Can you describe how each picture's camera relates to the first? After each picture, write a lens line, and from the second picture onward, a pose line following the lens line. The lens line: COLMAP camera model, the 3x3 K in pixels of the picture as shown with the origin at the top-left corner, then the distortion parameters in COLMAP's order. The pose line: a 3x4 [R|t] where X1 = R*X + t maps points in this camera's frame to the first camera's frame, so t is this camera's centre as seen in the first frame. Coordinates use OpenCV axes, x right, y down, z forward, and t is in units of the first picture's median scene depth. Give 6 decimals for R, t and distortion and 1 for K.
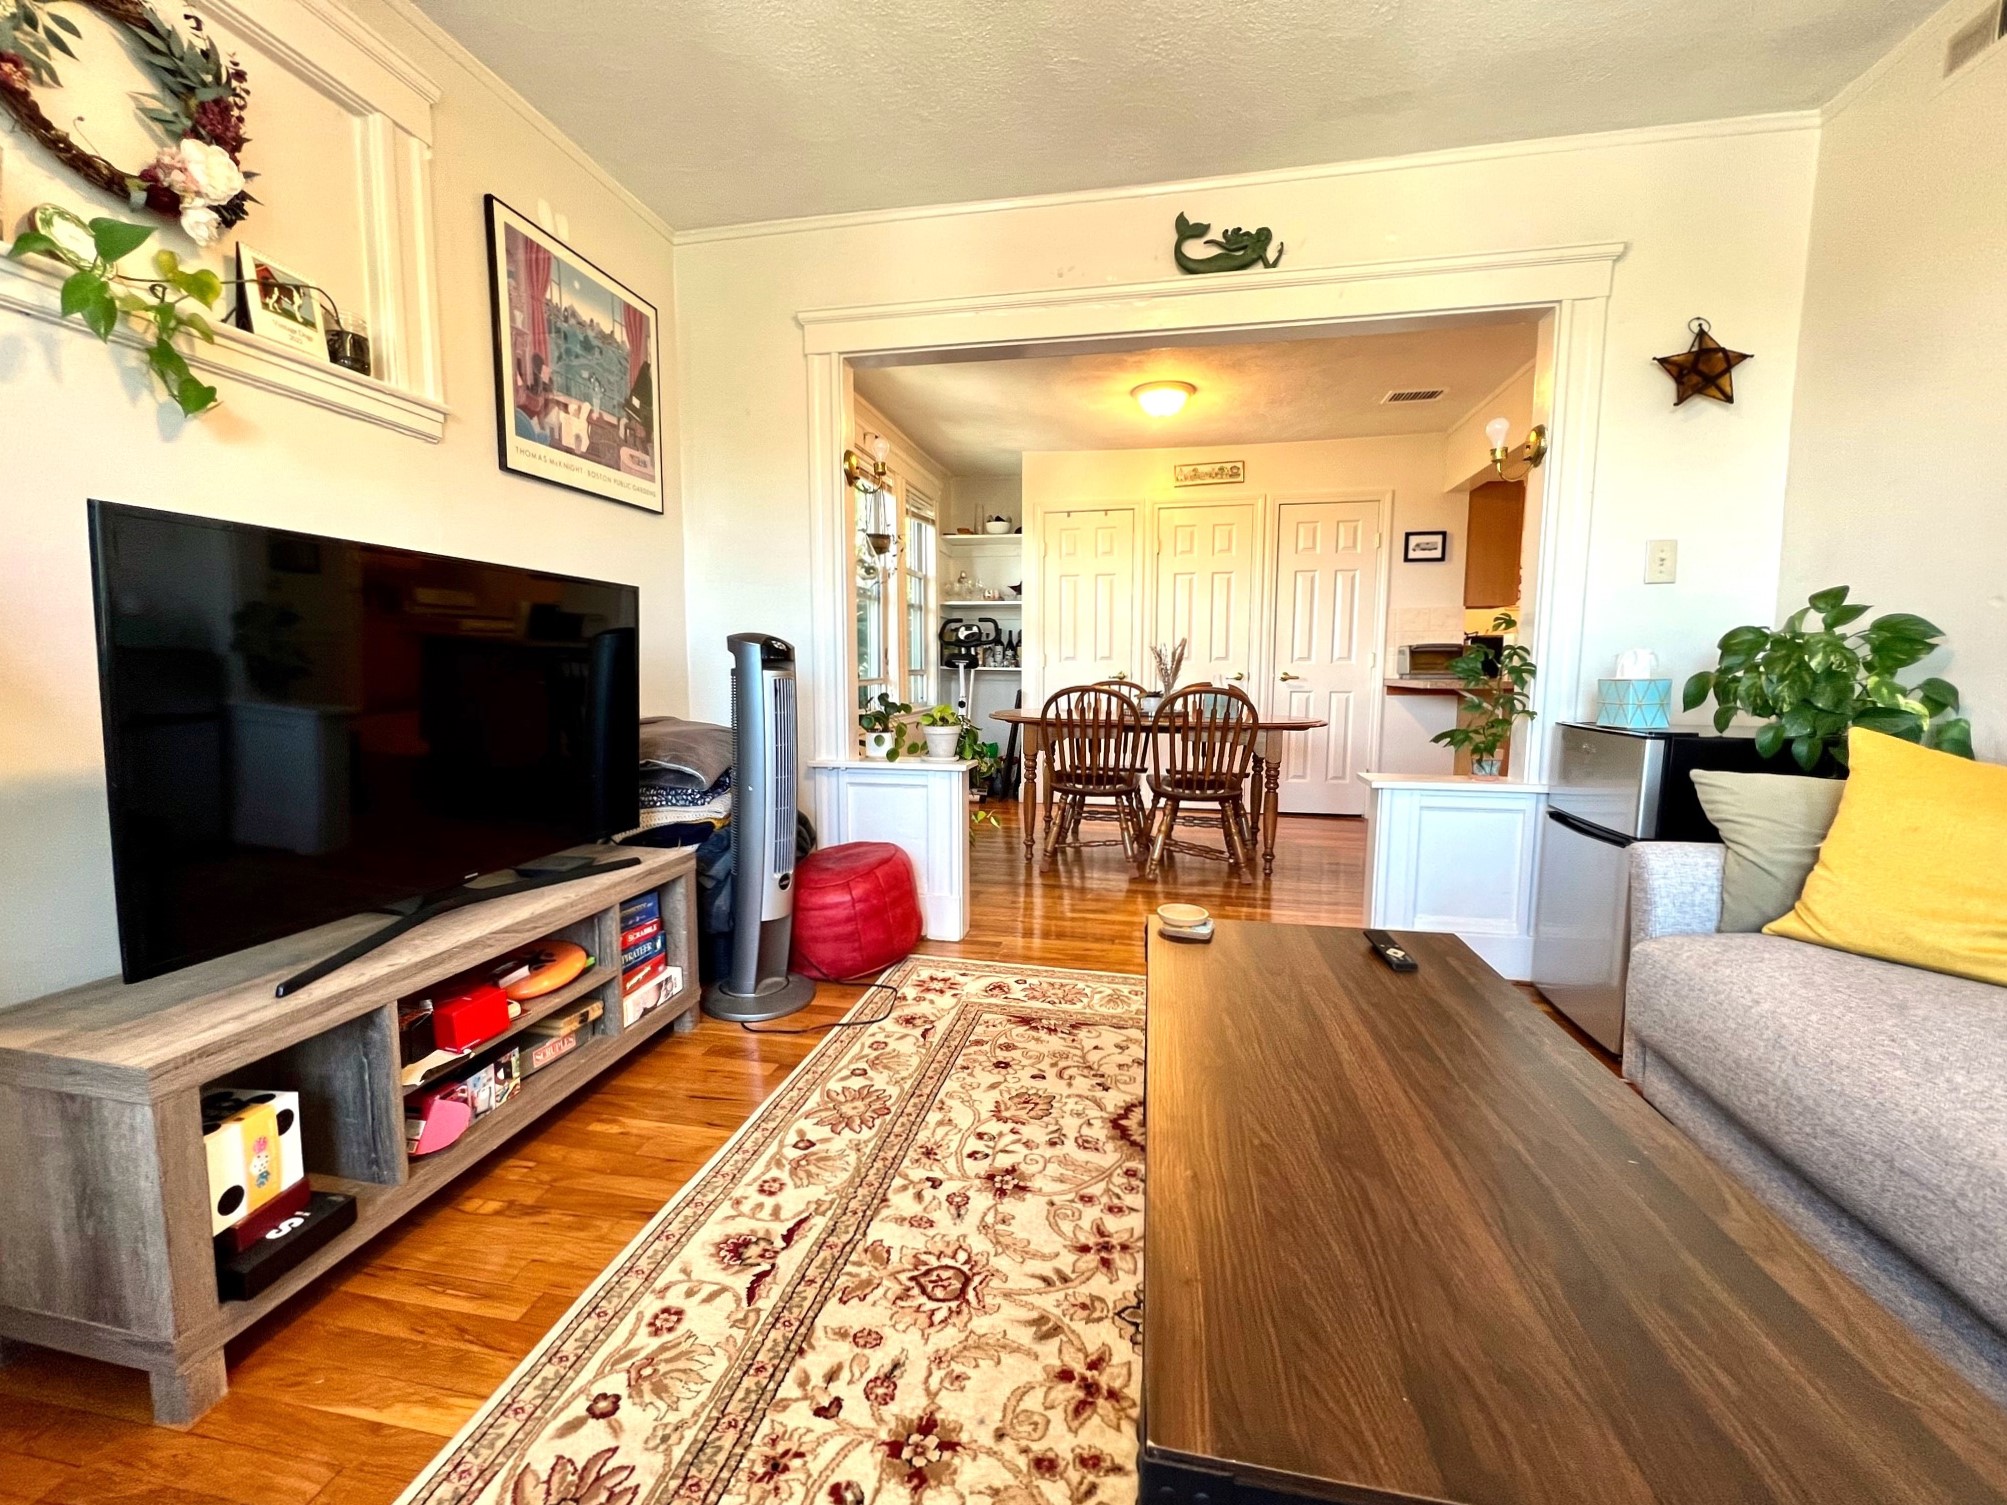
lens RADIAL K [[809.5, 0, 997.8], [0, 809.5, 746.0], [0, 0, 1]] dist [0.009032, -0.000584]
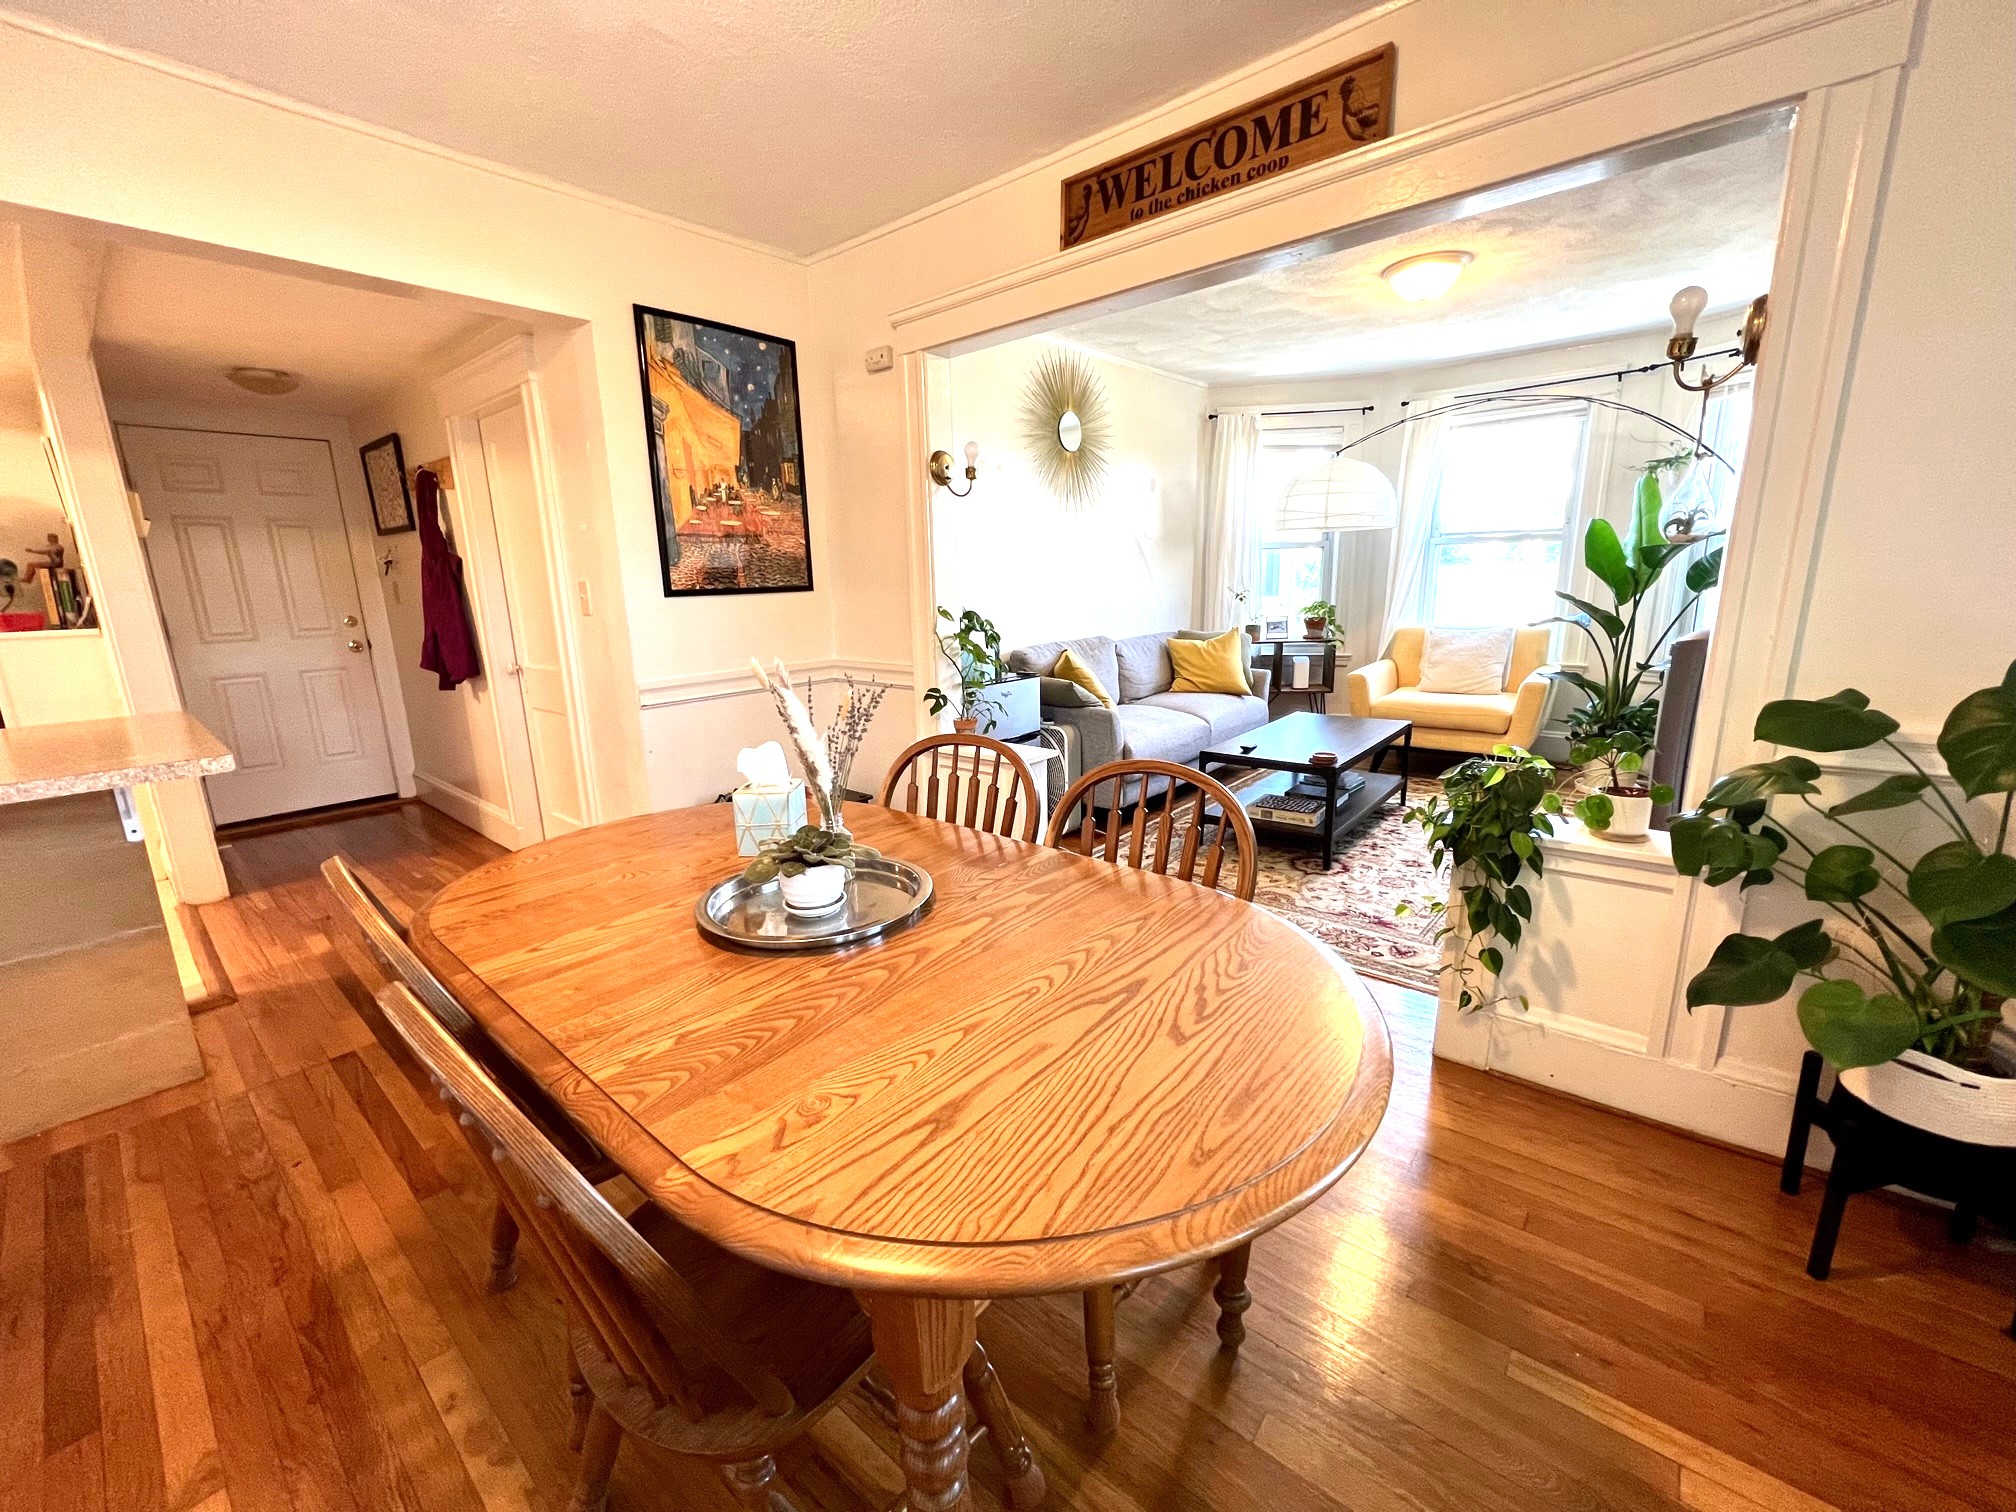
lens RADIAL K [[813.1, 0, 1007.3], [0, 813.1, 758.7], [0, 0, 1]] dist [0.009032, -0.000584]
pose [[-0.878610, -0.094411, 0.468114, -0.027020], [0.060364, 0.950442, 0.304987, -0.387963], [-0.473709, 0.296222, -0.829369, 2.557925]]
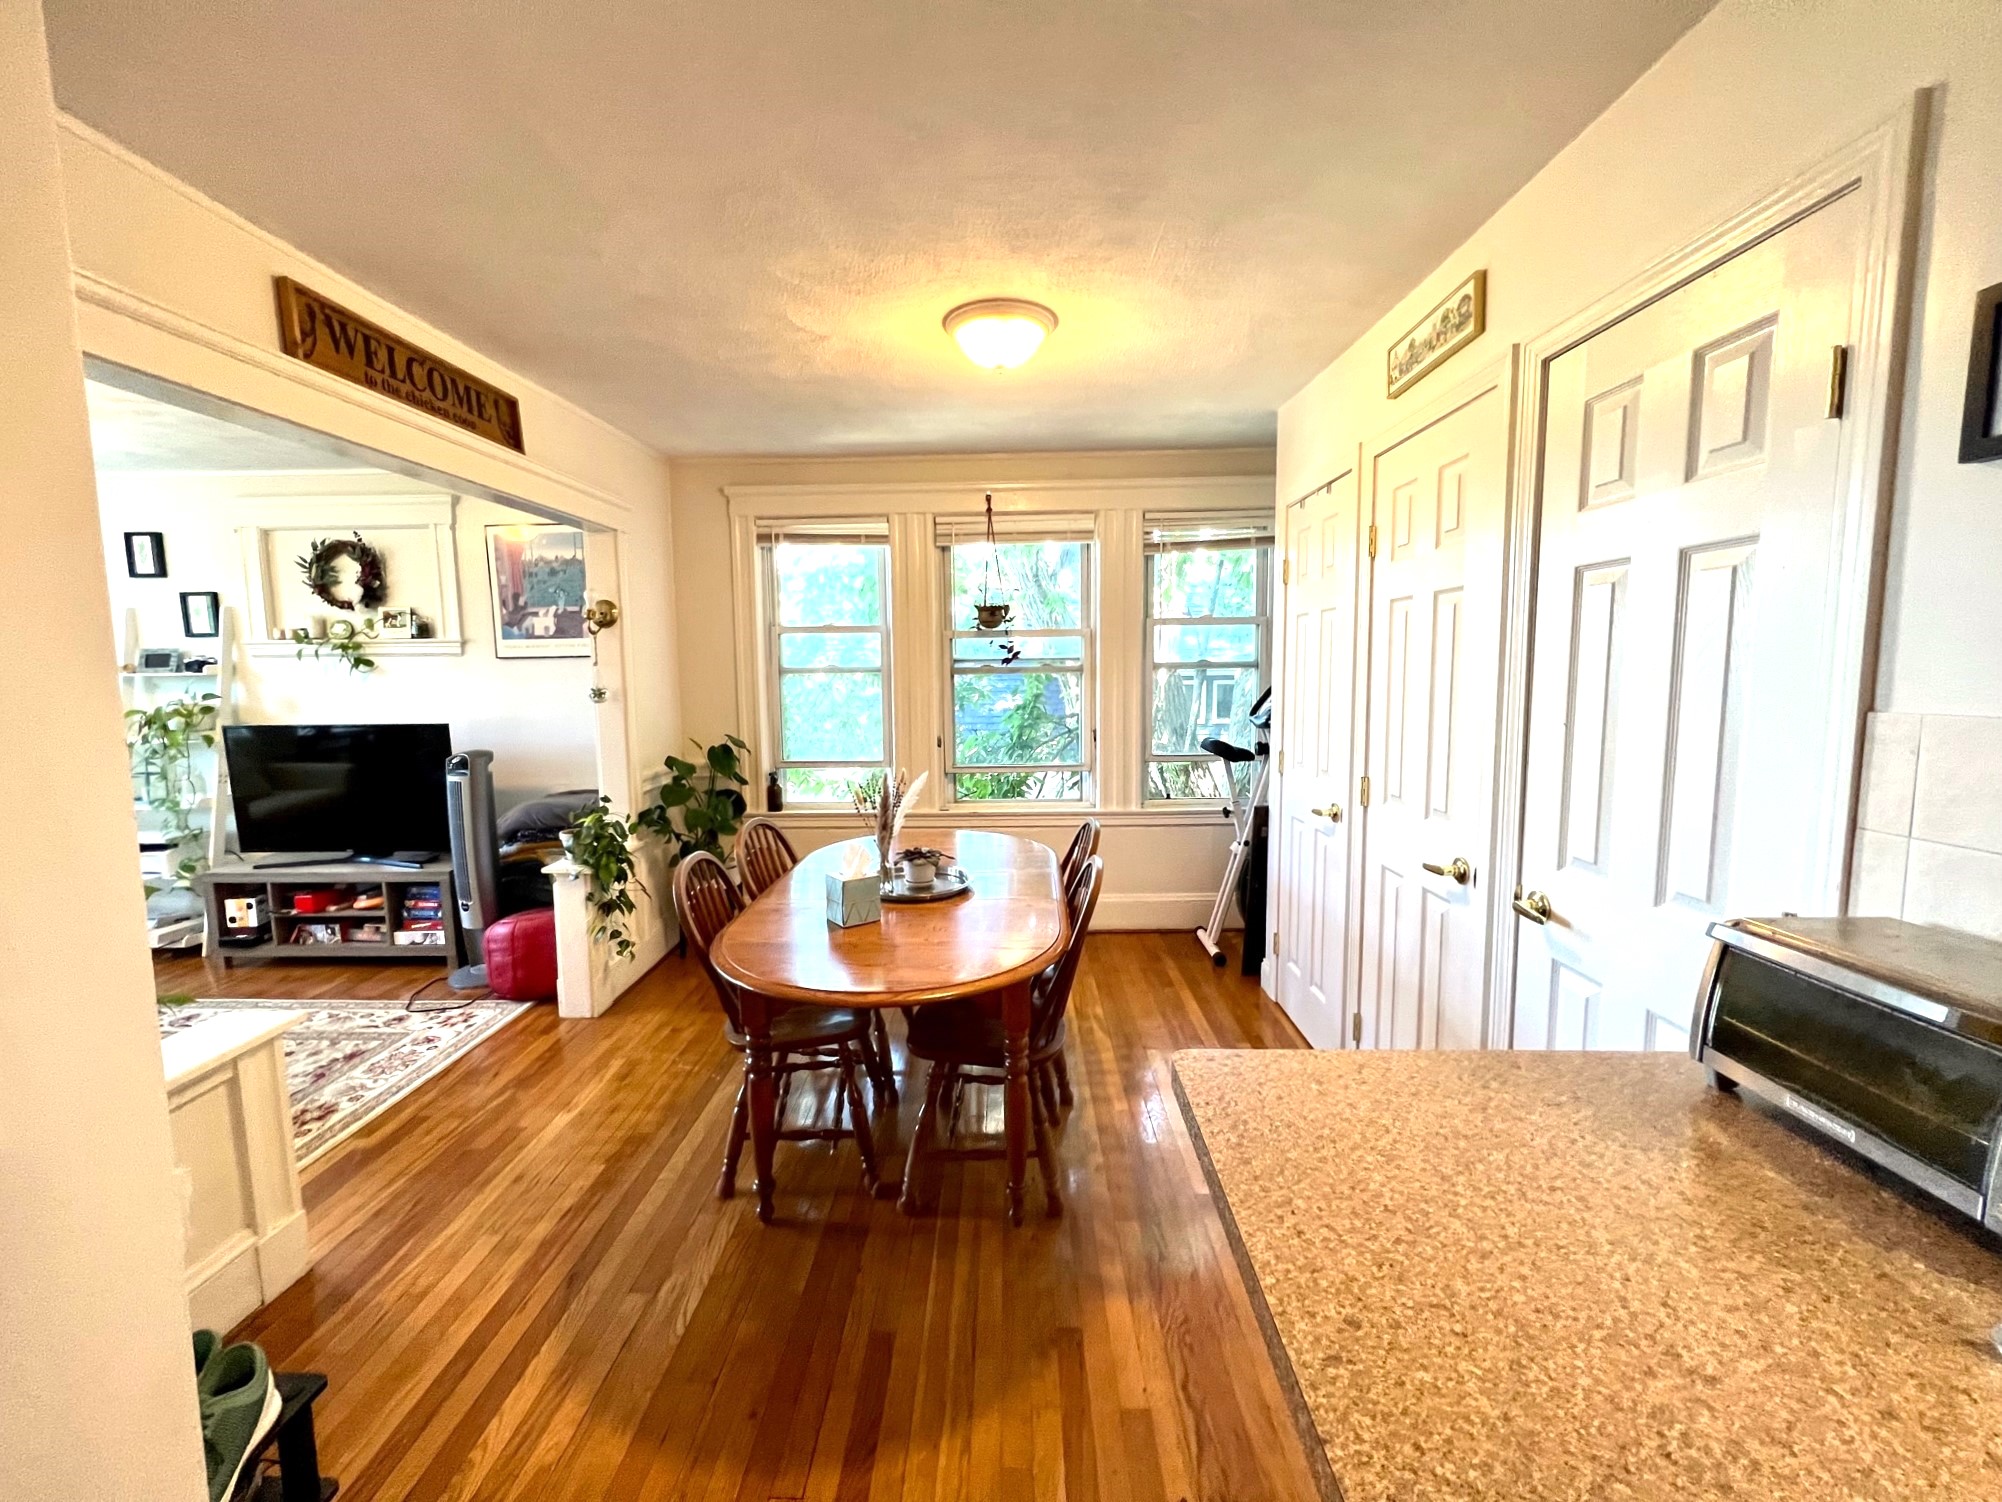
lens RADIAL K [[807.5, 0, 986.0], [0, 807.5, 751.2], [0, 0, 1]] dist [0.009032, -0.000584]
pose [[0.172509, 0.101084, -0.979807, 1.671302], [-0.085195, 0.992524, 0.087396, -0.419792], [0.981317, 0.068398, 0.179831, 1.967274]]
